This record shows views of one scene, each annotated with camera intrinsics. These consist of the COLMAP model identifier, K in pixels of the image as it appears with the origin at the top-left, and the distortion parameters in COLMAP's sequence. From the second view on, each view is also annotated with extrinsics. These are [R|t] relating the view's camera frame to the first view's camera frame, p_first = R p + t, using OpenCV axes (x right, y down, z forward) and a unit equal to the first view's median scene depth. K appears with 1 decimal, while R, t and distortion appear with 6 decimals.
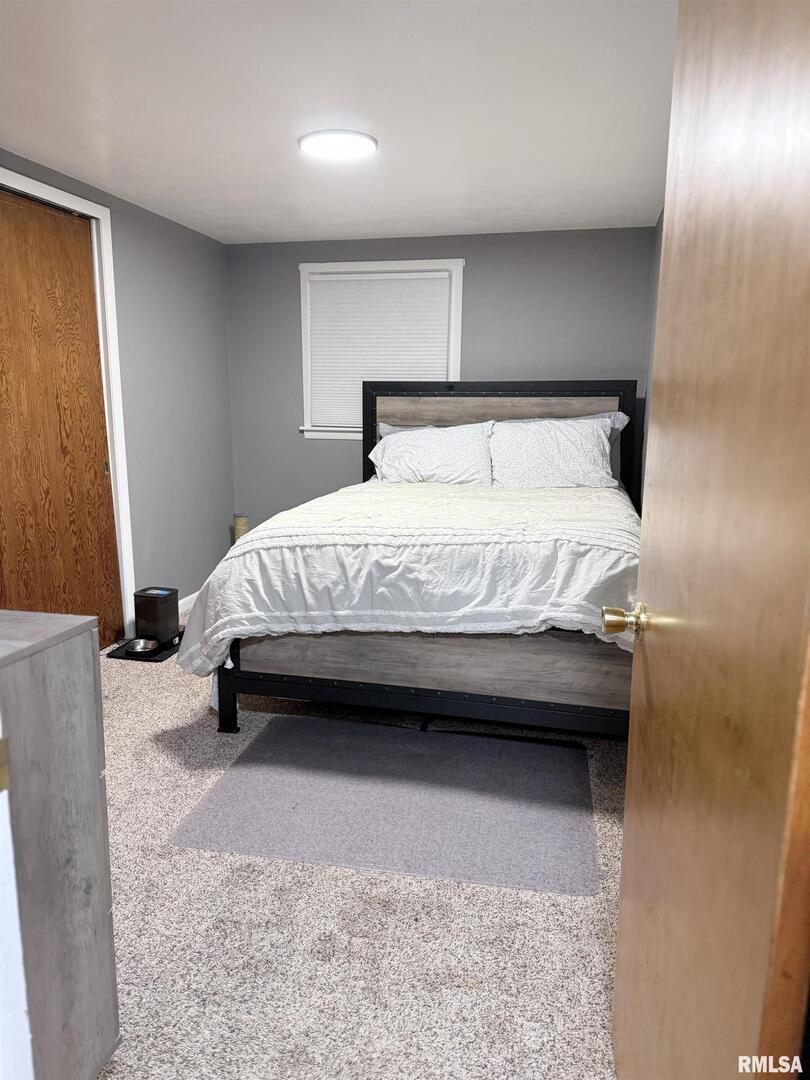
lens RADIAL K [[768.9, 0, 385.6], [0, 768.9, 542.6], [0, 0, 1]] dist [0.096959, -0.090954]
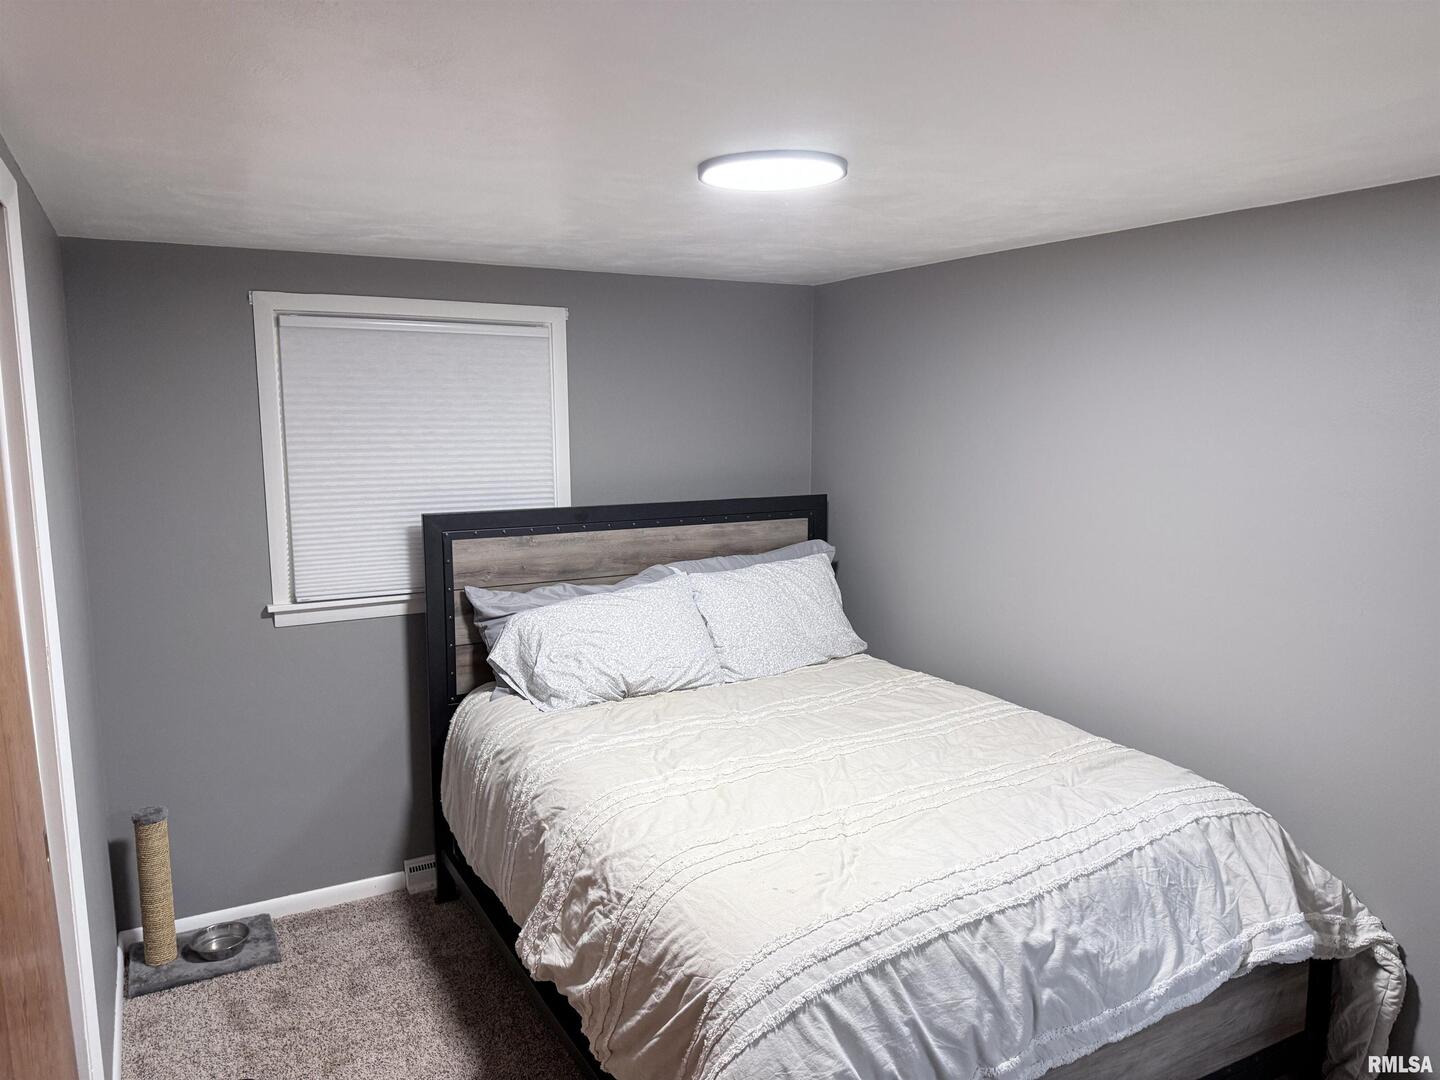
lens RADIAL K [[1025.2, 0, 721.1], [0, 1025.2, 521.5], [0, 0, 1]] dist [0.096959, -0.090954]
pose [[0.714375, -0.095389, 0.693231, -0.631934], [0.129822, 0.991534, 0.002655, -0.295124], [-0.687615, 0.088100, 0.720711, 0.549164]]
